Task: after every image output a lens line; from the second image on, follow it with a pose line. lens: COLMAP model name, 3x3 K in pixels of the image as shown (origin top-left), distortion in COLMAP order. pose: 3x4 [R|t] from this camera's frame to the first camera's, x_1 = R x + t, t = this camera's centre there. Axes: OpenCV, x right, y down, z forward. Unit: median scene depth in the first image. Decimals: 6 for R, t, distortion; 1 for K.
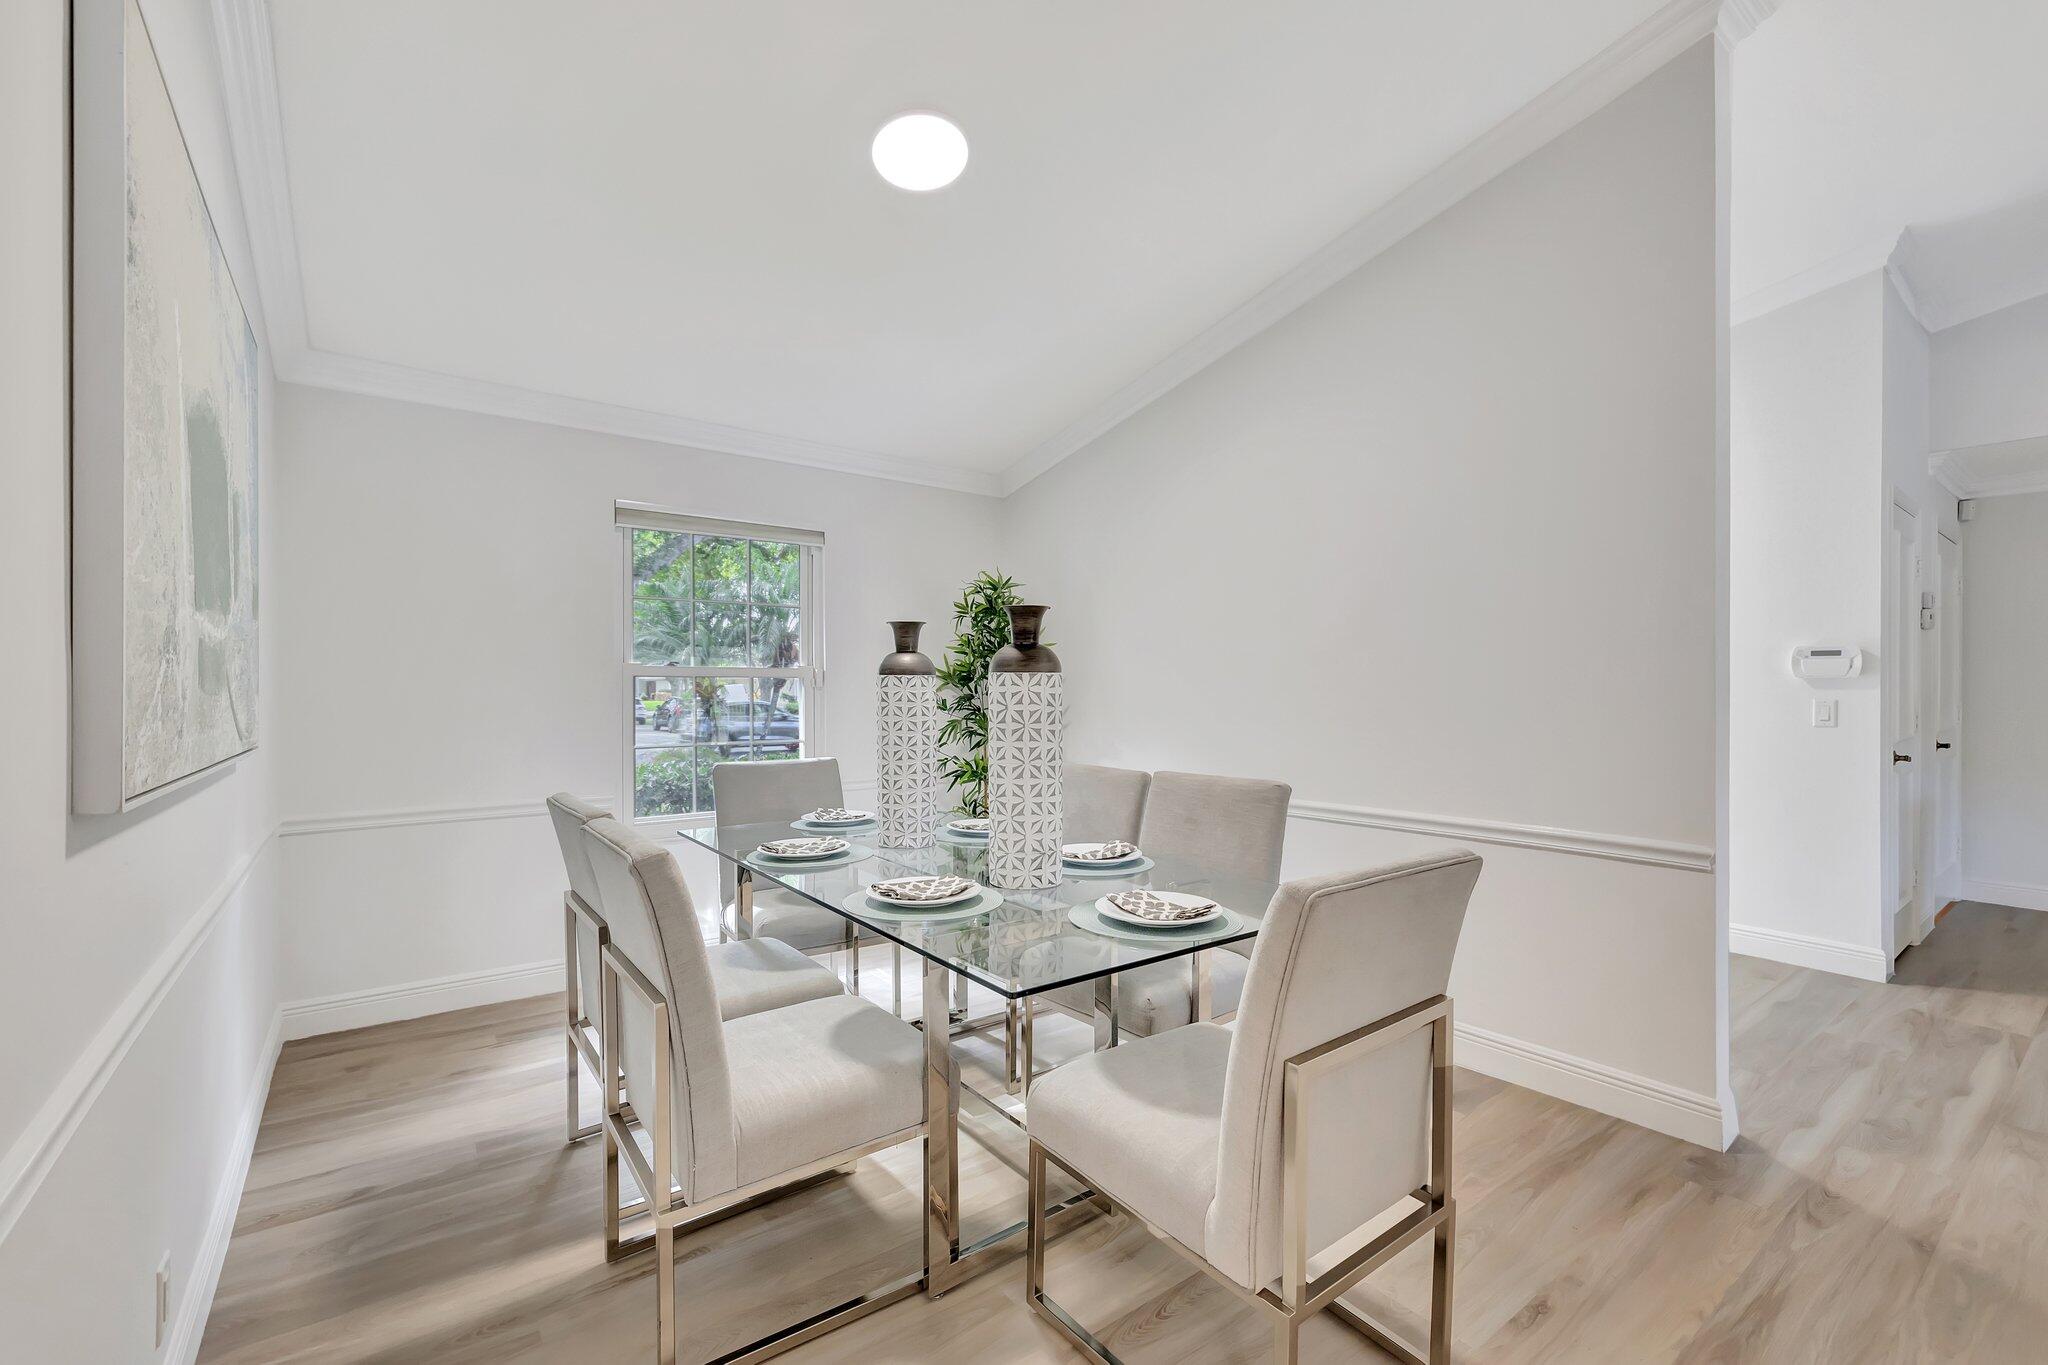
lens RADIAL K [[863.9, 0, 1018.5], [0, 863.9, 689.3], [0, 0, 1]] dist [0.000961, 0.000020]
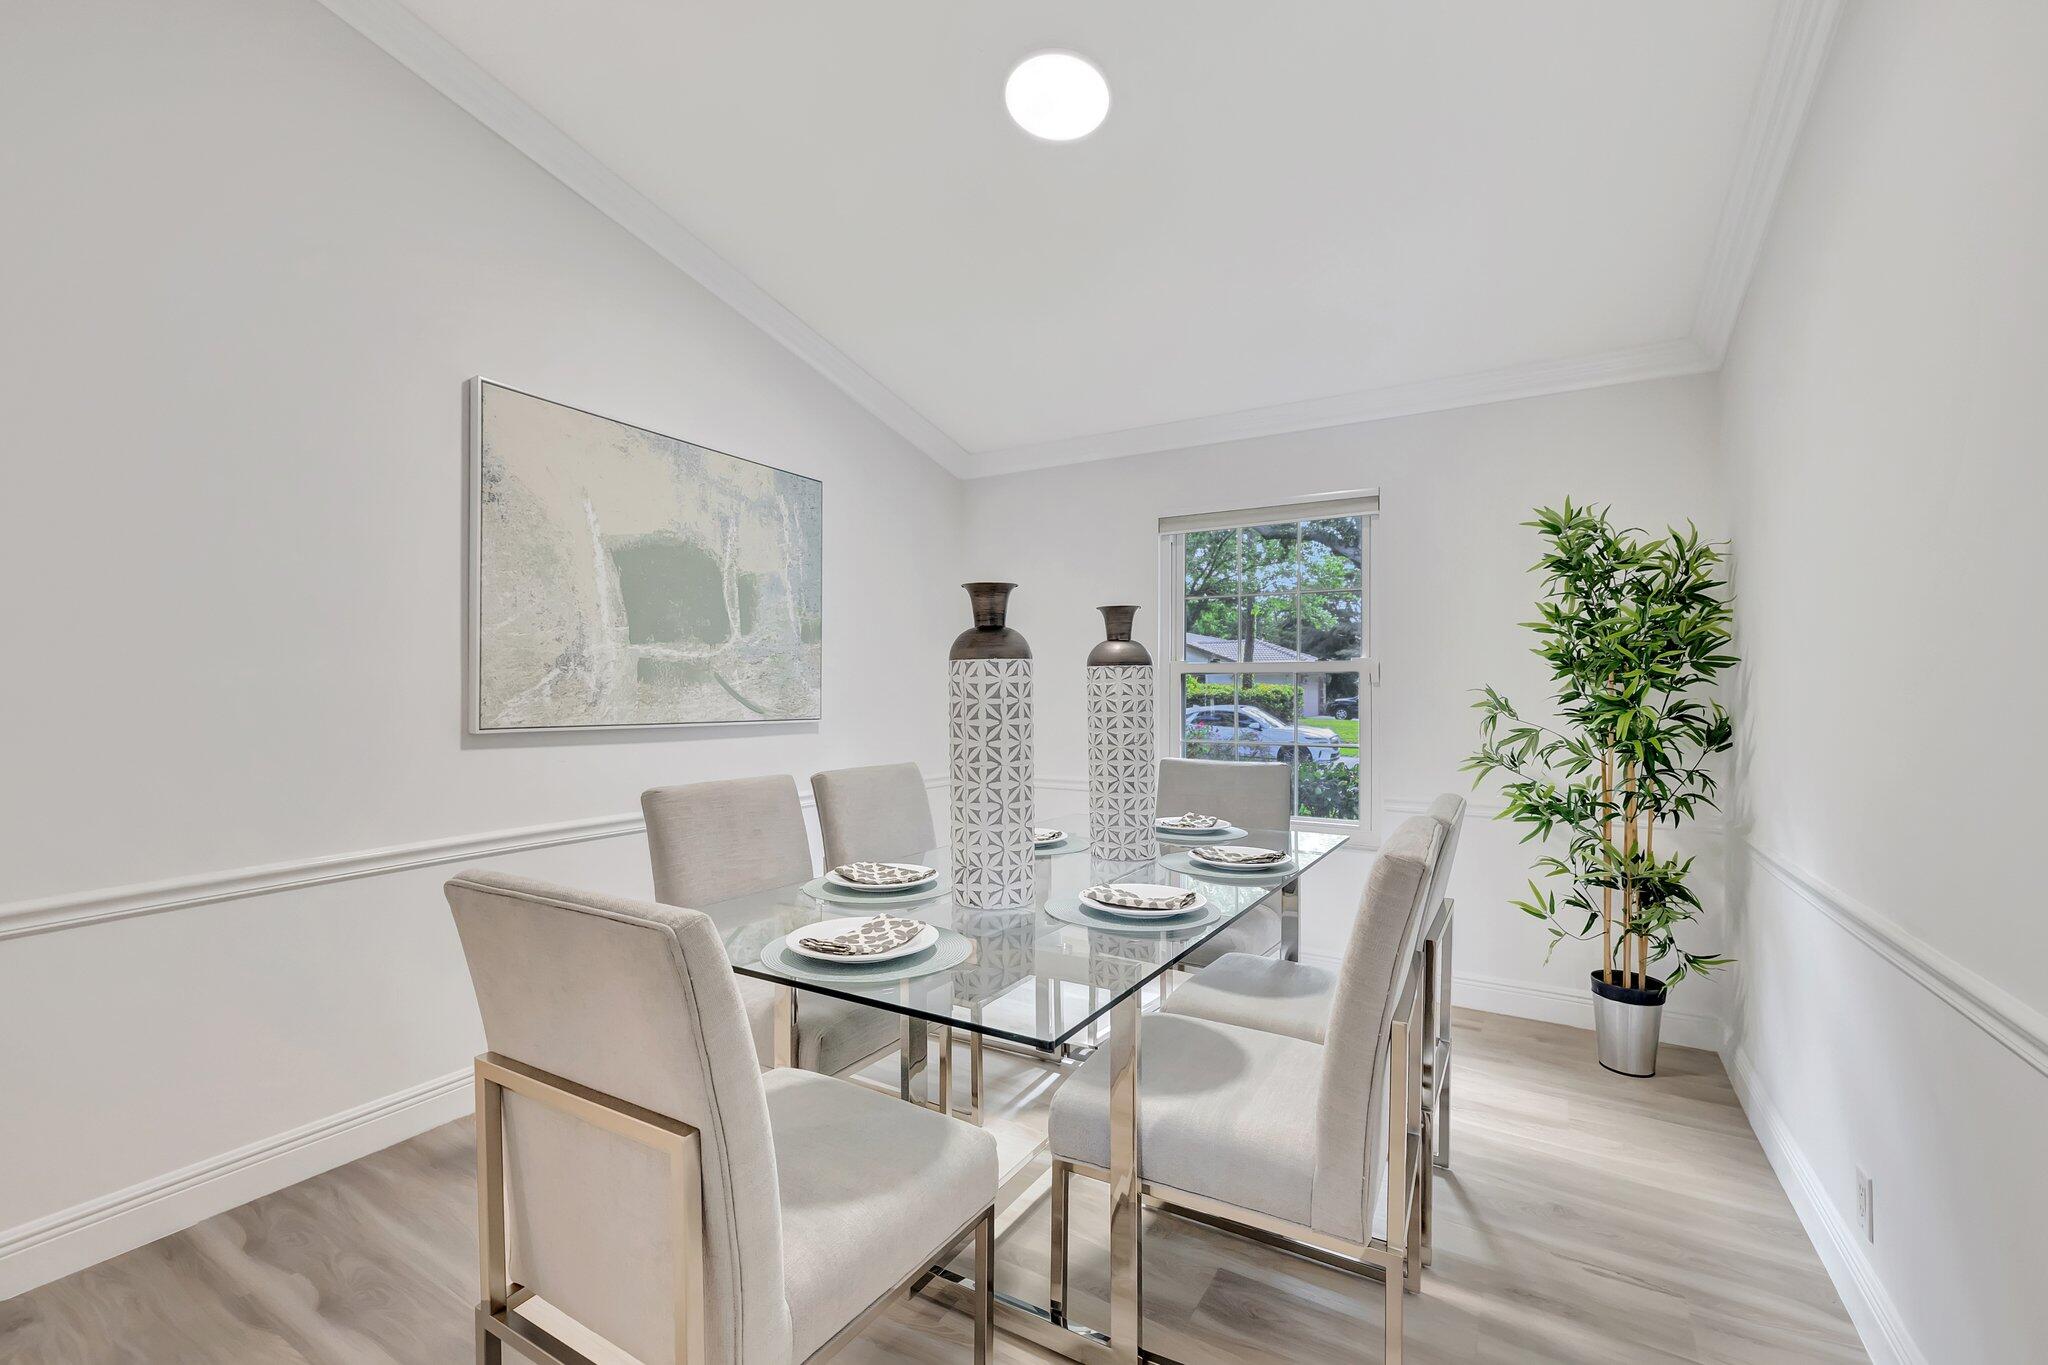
lens RADIAL K [[863.9, 0, 1018.5], [0, 863.9, 689.3], [0, 0, 1]] dist [0.000961, 0.000020]
pose [[0.389251, 0.007048, -0.921105, 0.653051], [-0.006131, 0.999968, 0.005061, 0.003787], [0.921111, 0.003677, 0.389282, 0.569196]]
